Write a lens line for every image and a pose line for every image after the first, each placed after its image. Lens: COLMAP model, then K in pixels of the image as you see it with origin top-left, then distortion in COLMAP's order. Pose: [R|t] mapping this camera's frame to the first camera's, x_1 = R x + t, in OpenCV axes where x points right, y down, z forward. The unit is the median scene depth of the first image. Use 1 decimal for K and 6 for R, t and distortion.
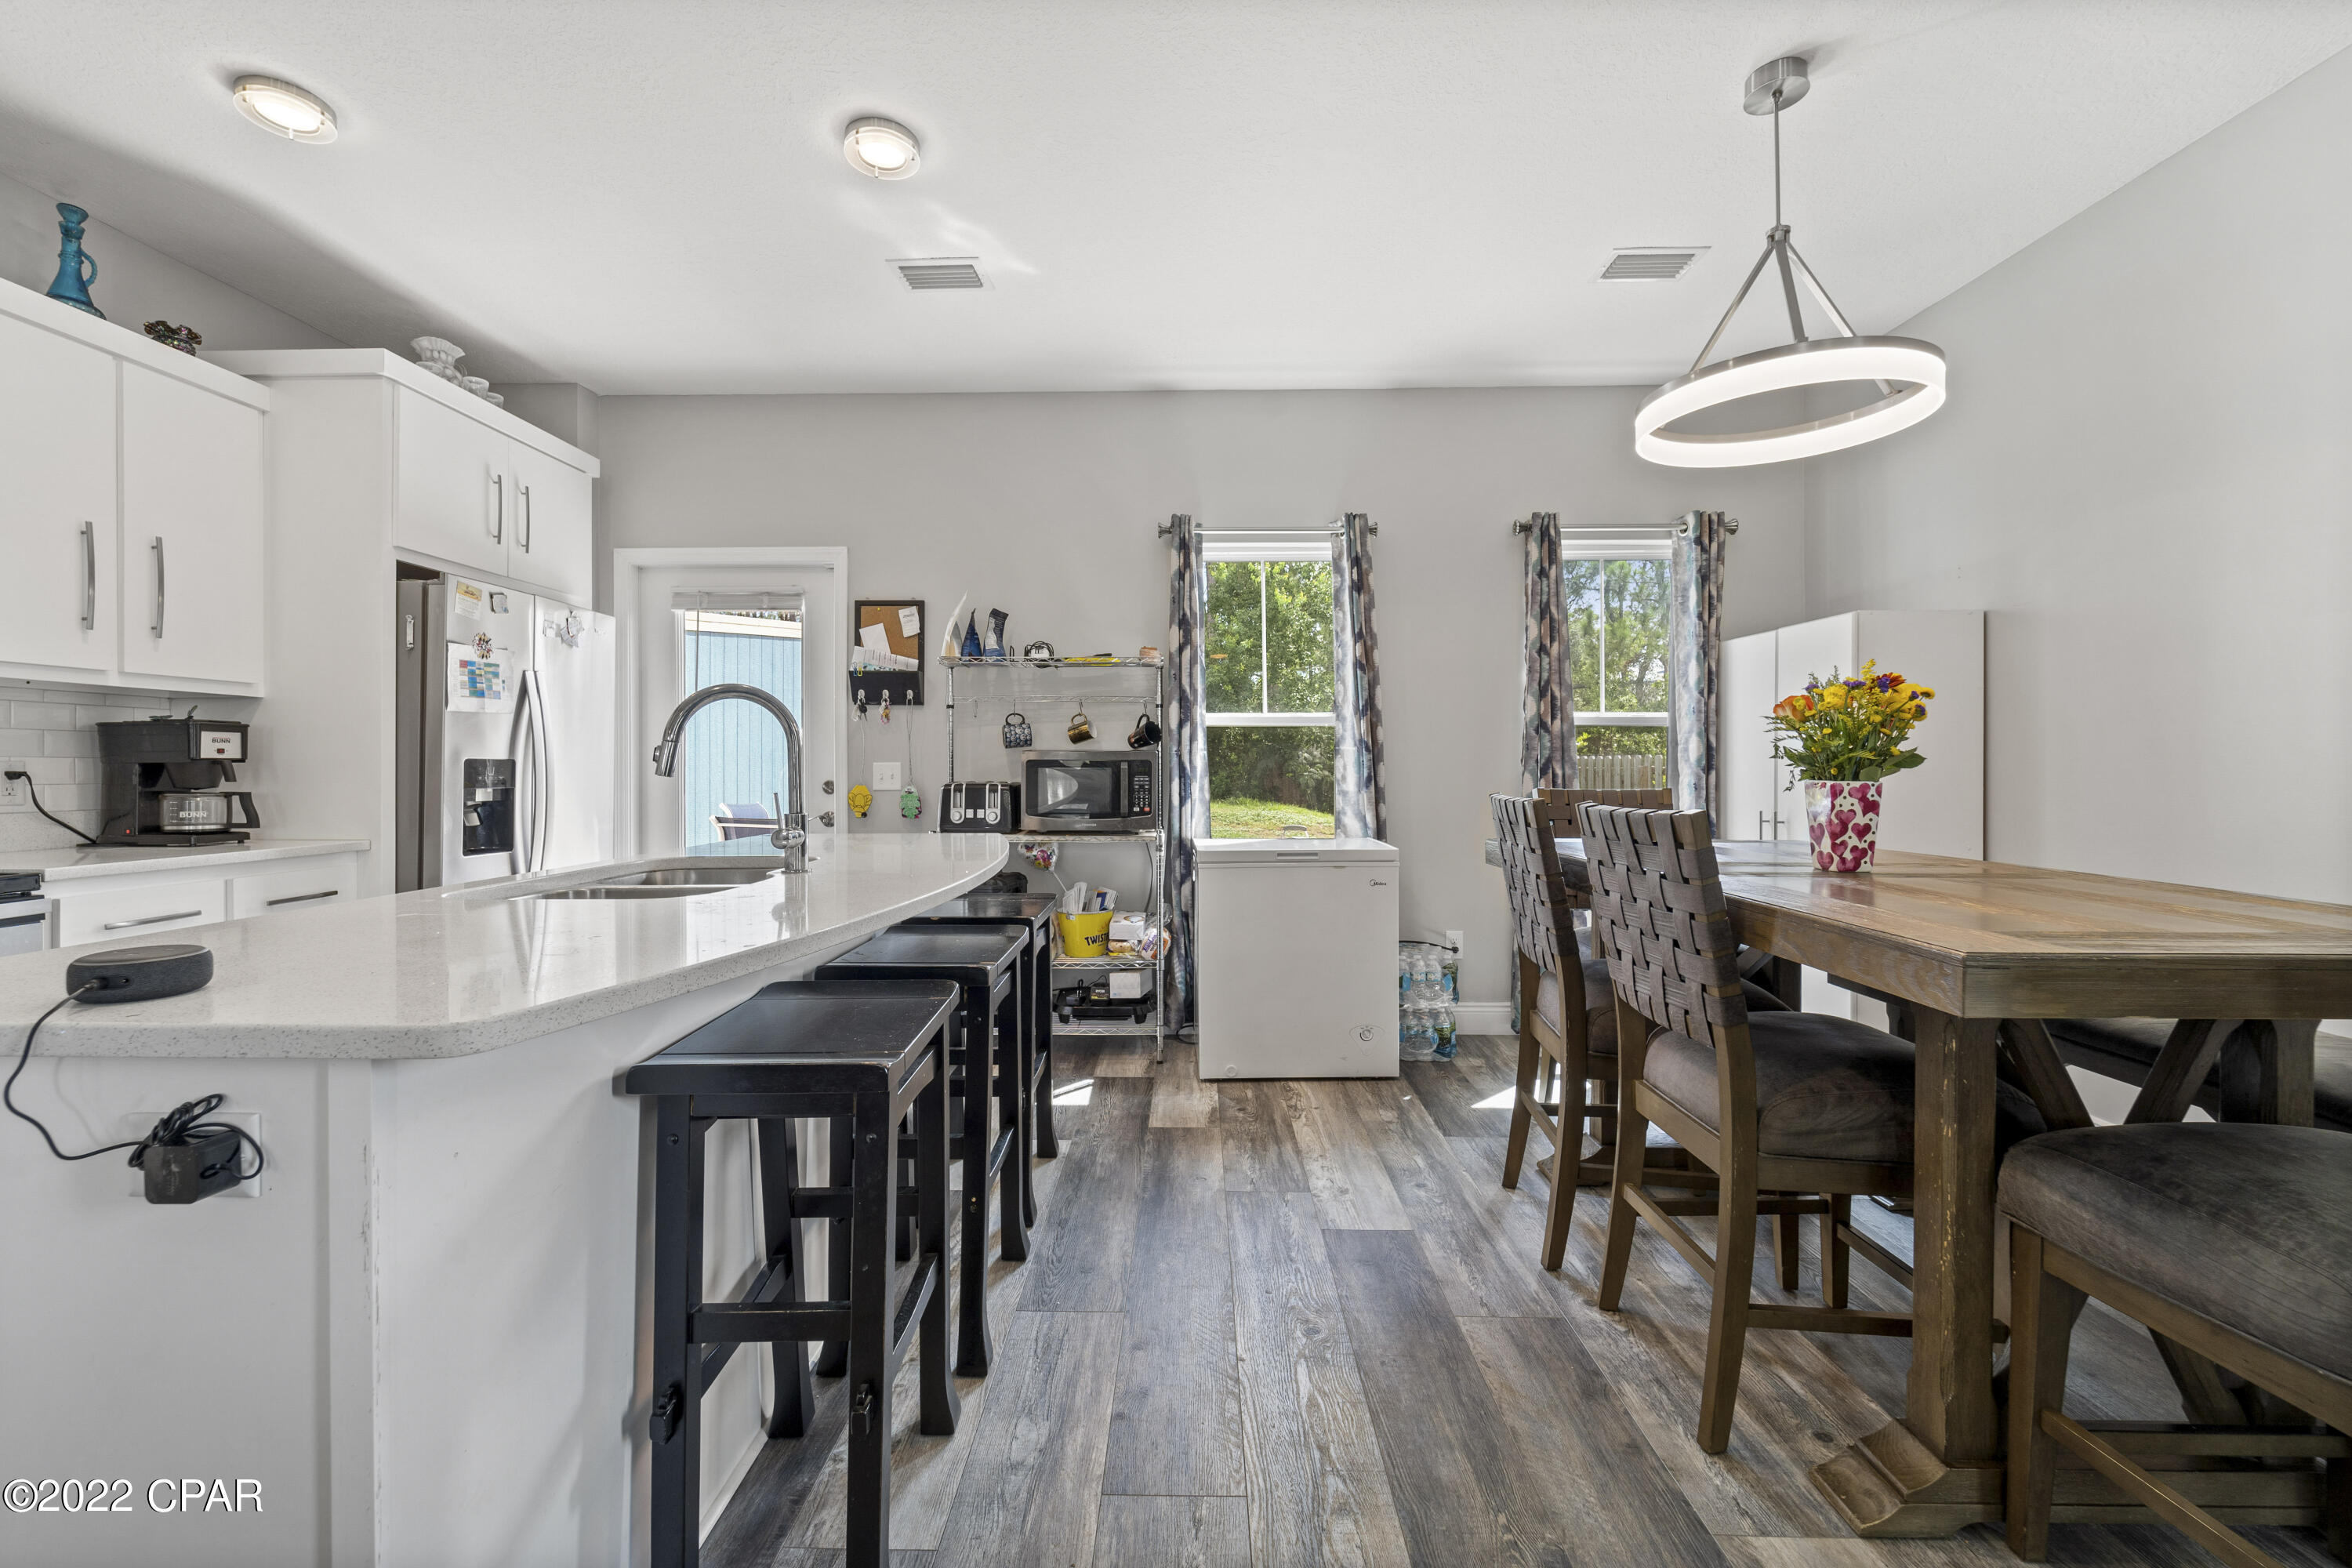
lens RADIAL K [[944.2, 0, 1172.6], [0, 944.2, 769.0], [0, 0, 1]] dist [0.000426, -0.000870]
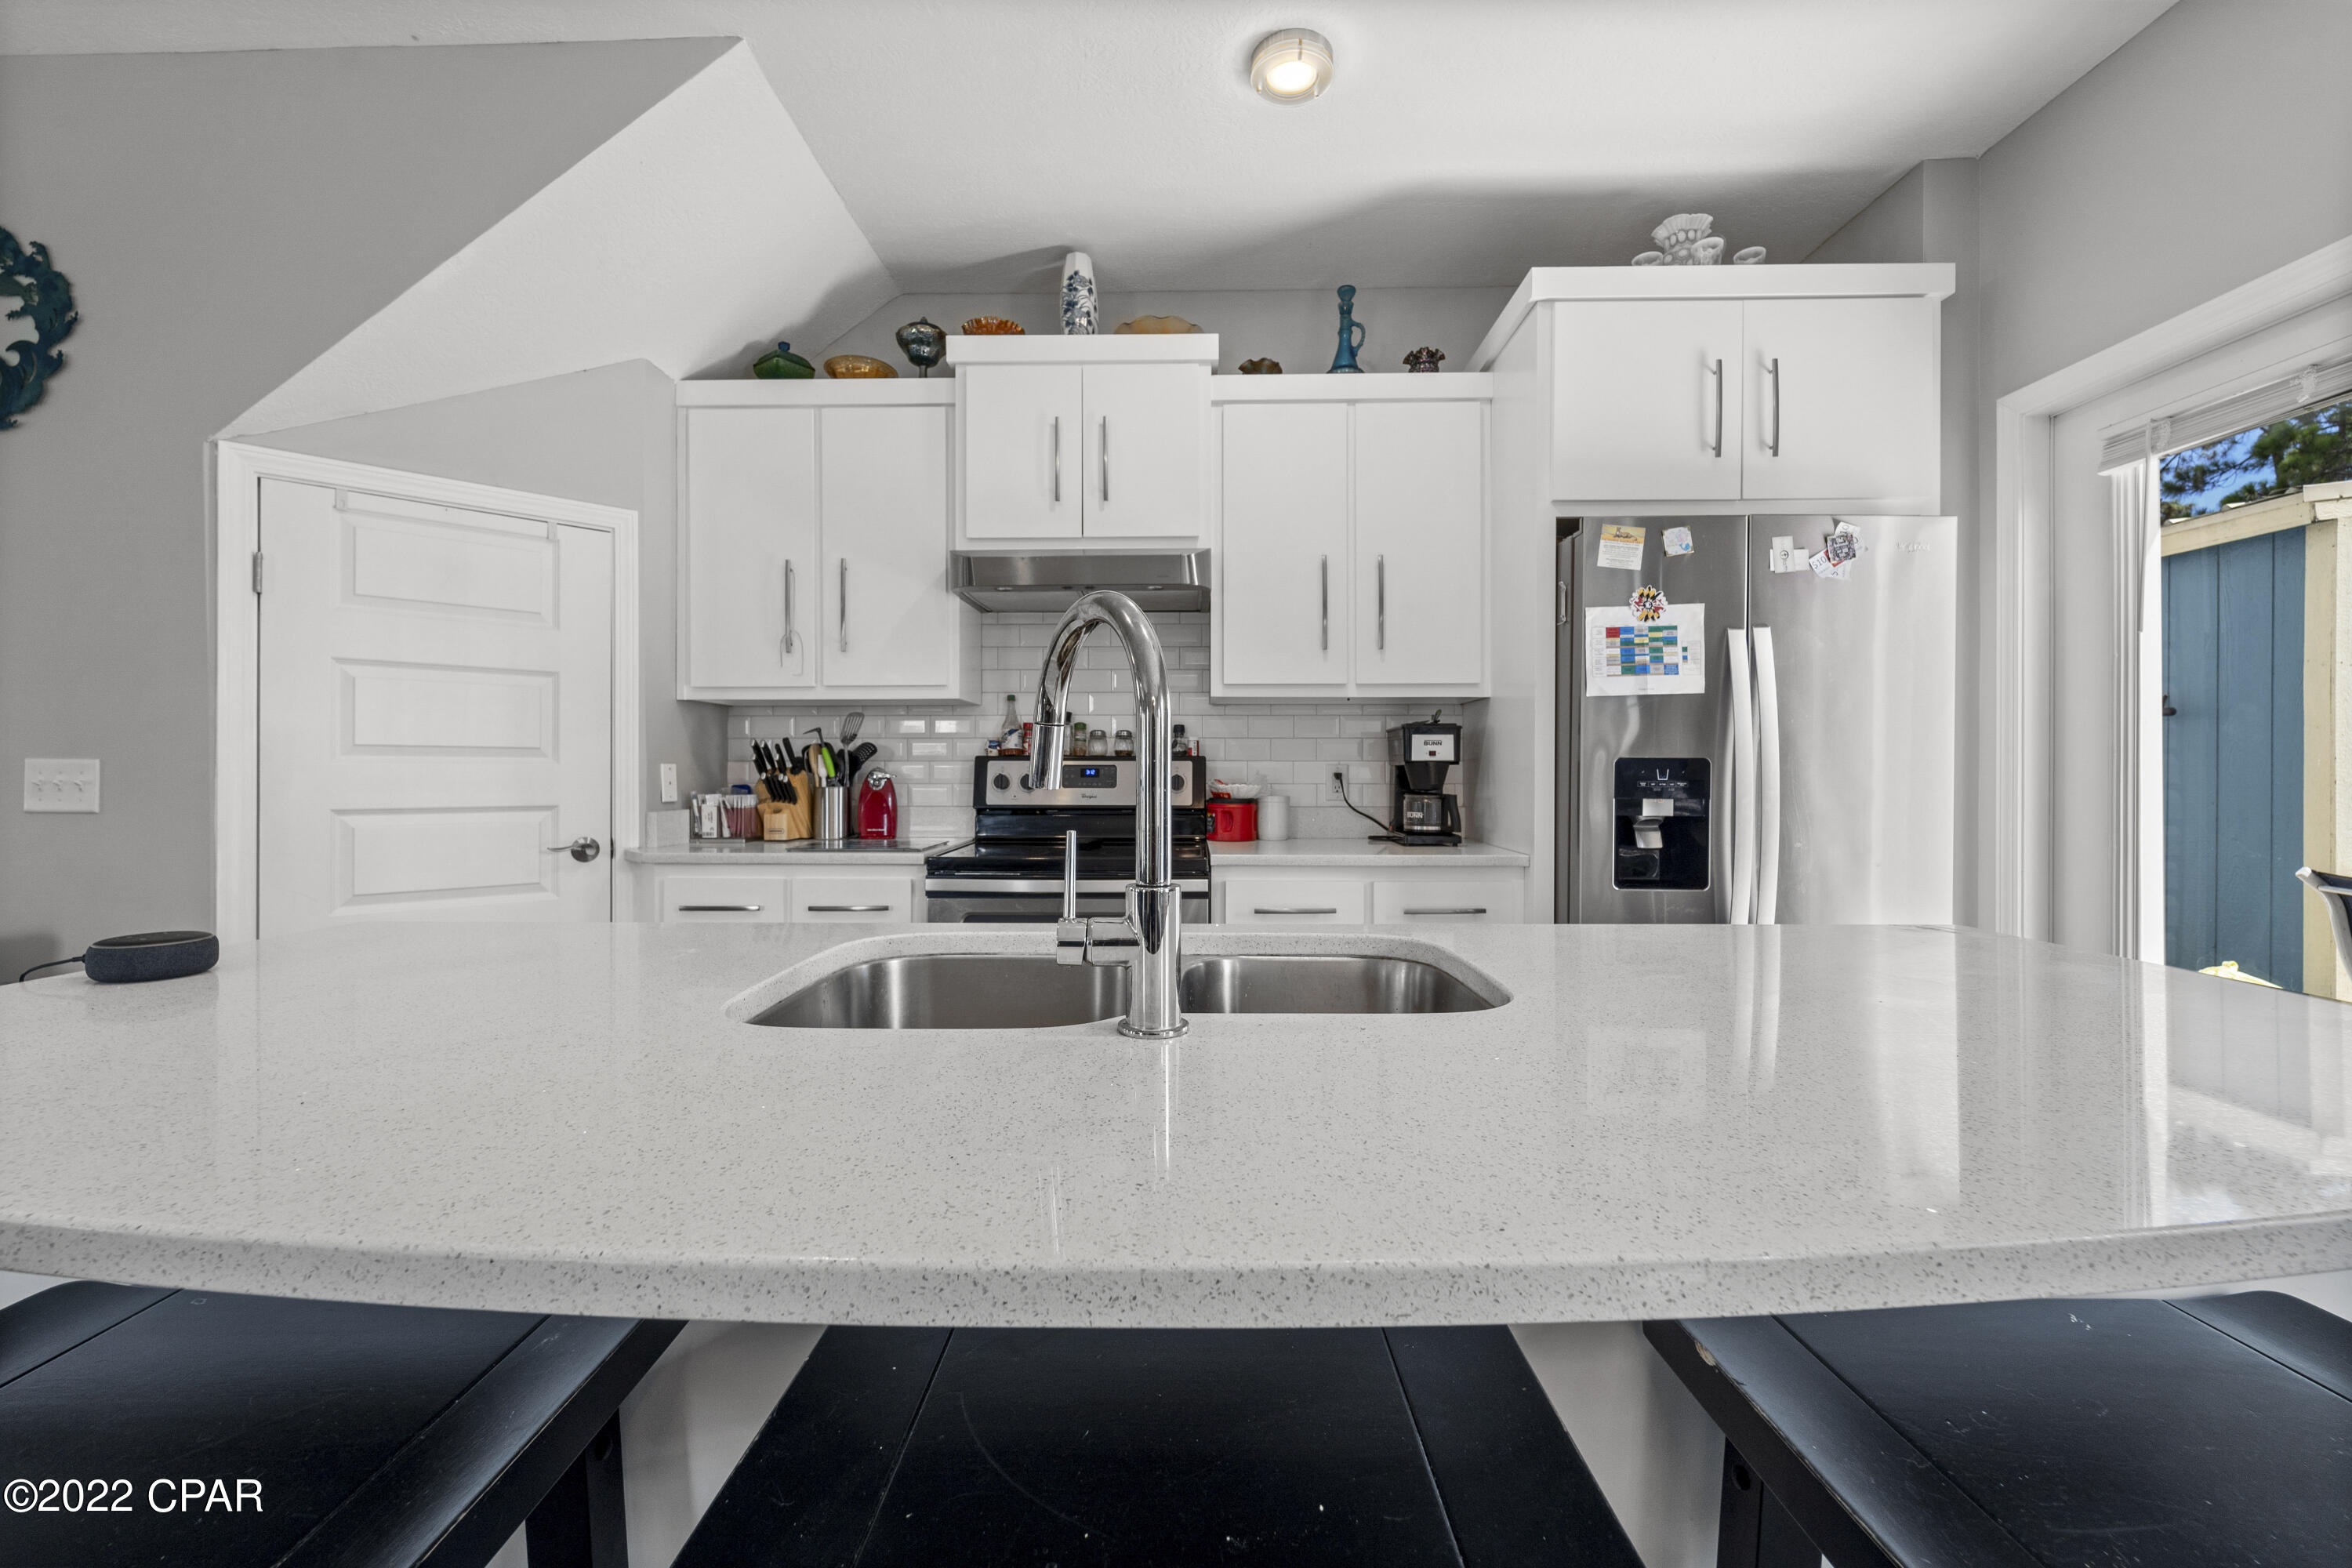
lens RADIAL K [[944.2, 0, 1172.6], [0, 944.2, 769.0], [0, 0, 1]] dist [0.000426, -0.000870]
pose [[-0.001416, 0.002049, -0.999997, 0.000367], [-0.001552, 0.999997, 0.002051, -0.003012], [0.999998, 0.001555, -0.001413, 0.529283]]
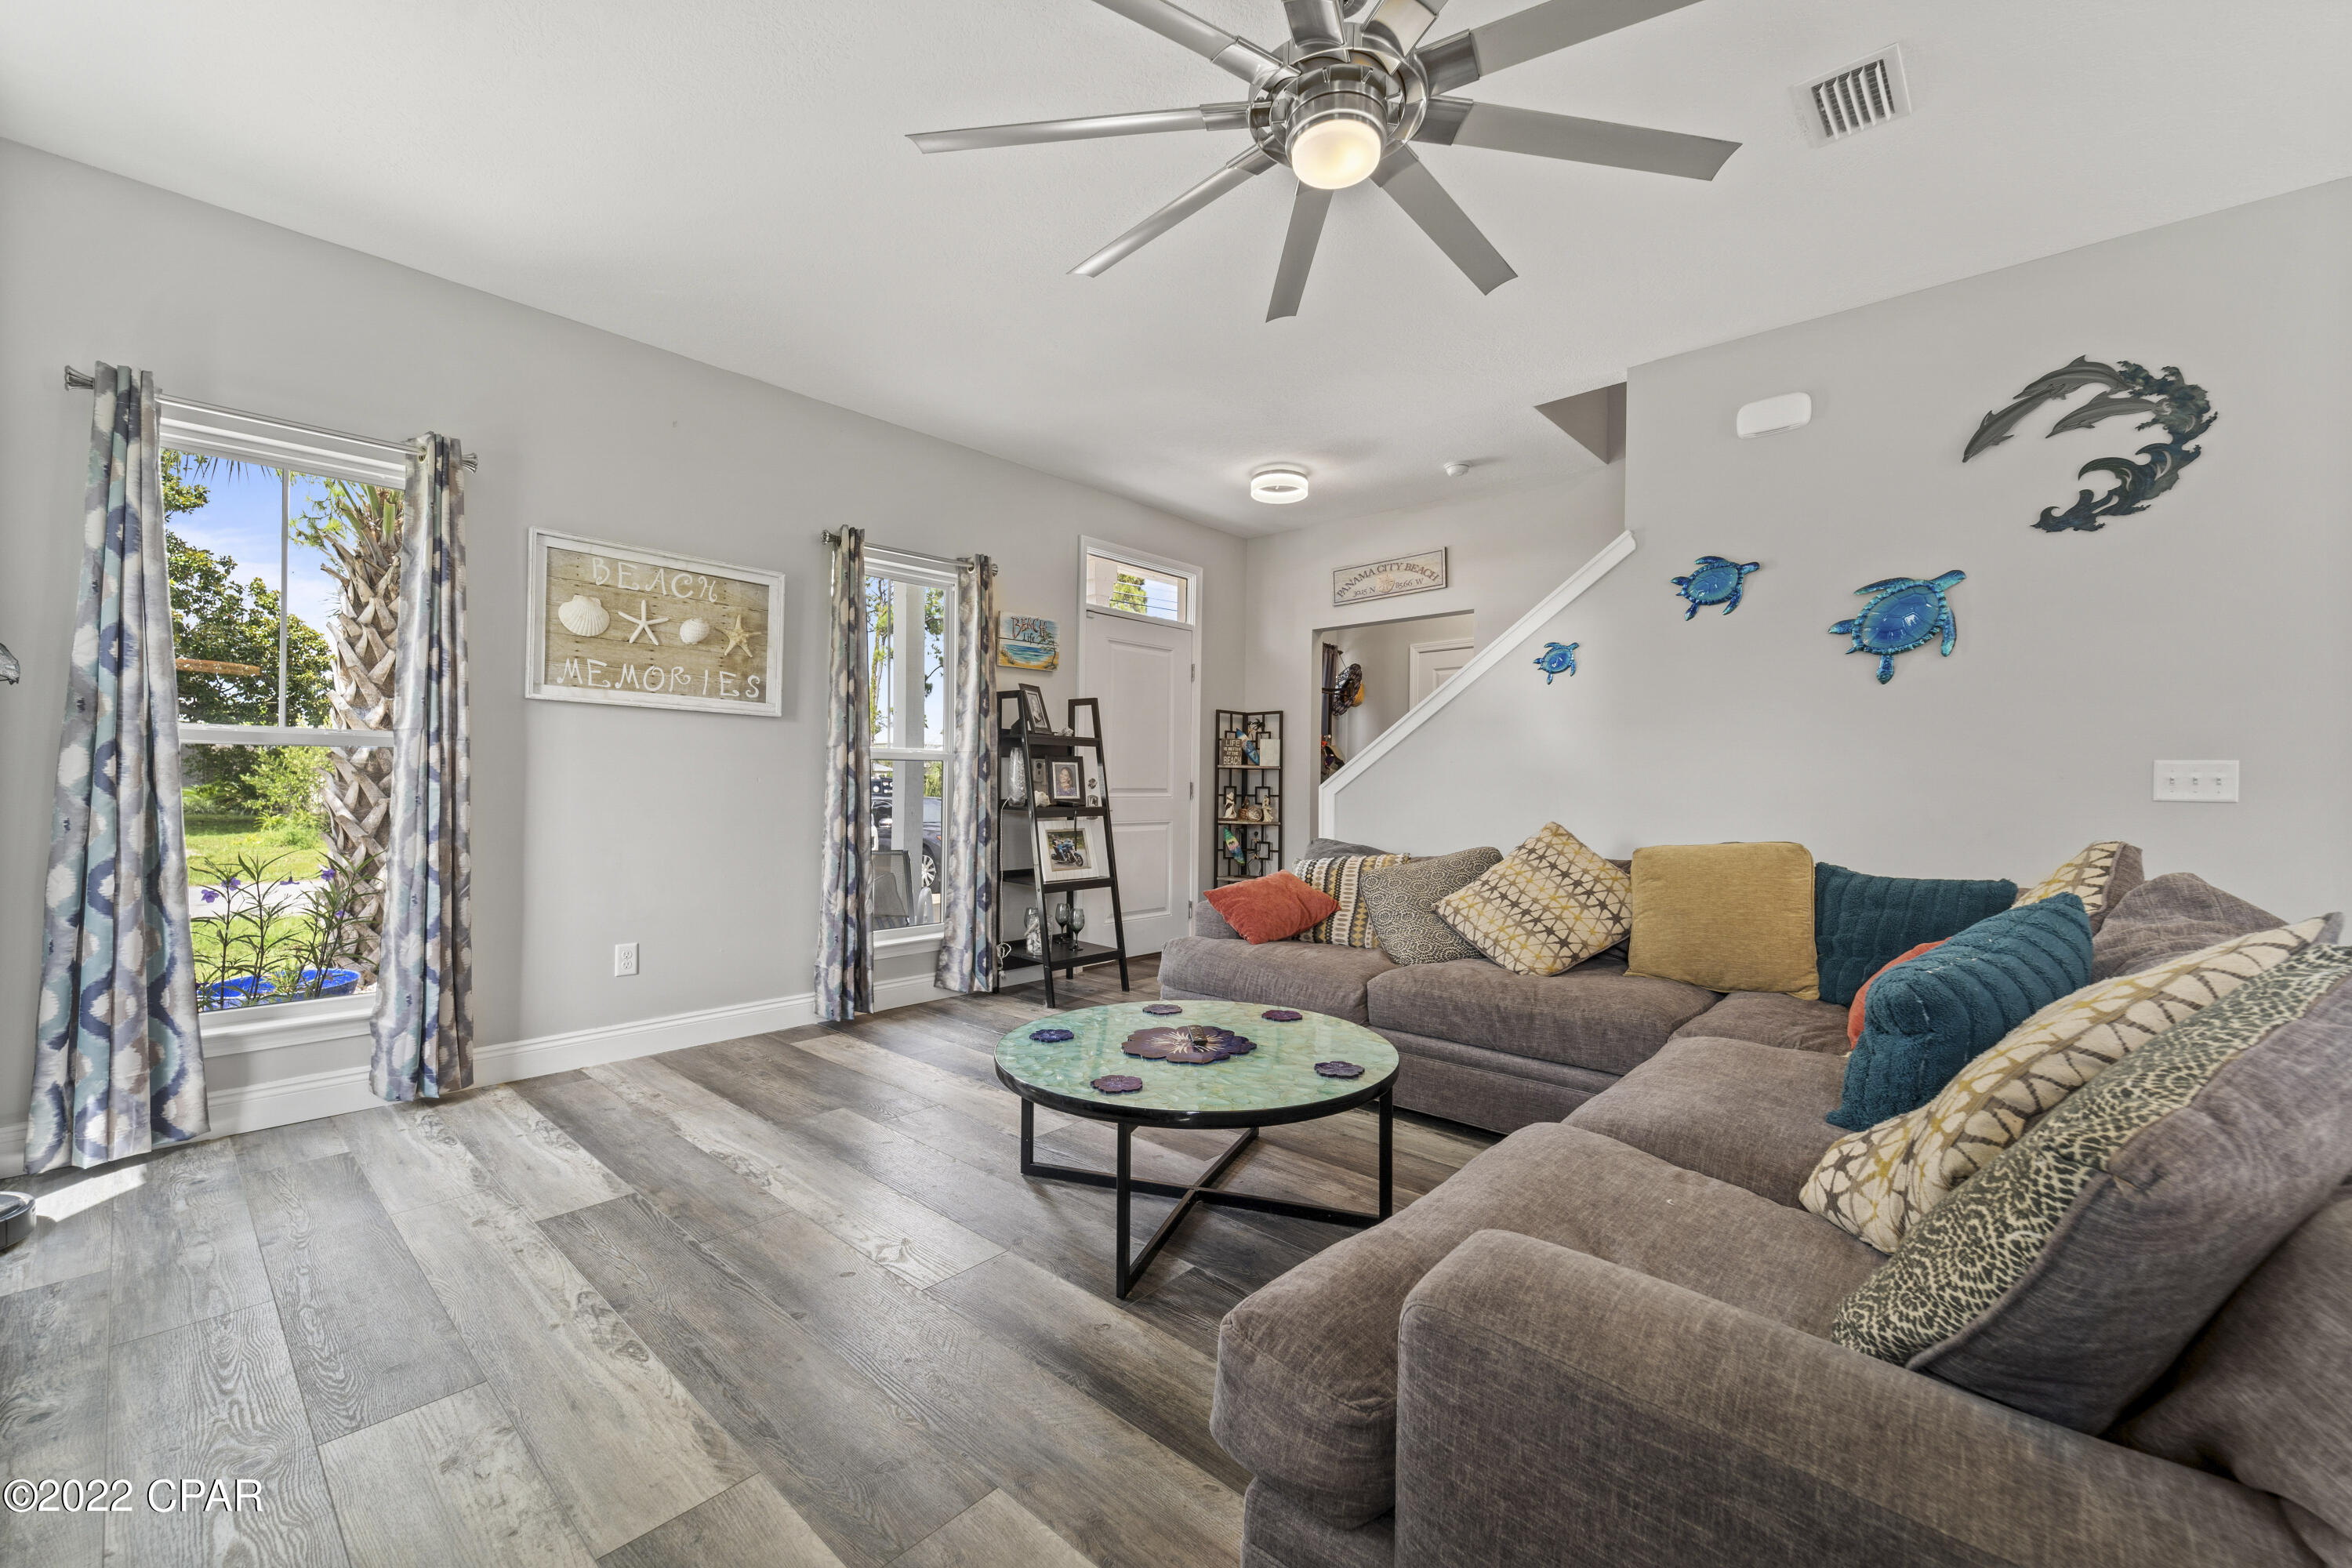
lens RADIAL K [[949.3, 0, 1181.8], [0, 949.3, 784.8], [0, 0, 1]] dist [-0.001079, -0.000619]
pose [[-0.654817, -0.002807, -0.755782, 0.508942], [-0.010265, 0.999934, 0.005180, 0.017198], [0.755717, 0.011151, -0.654803, -0.248554]]
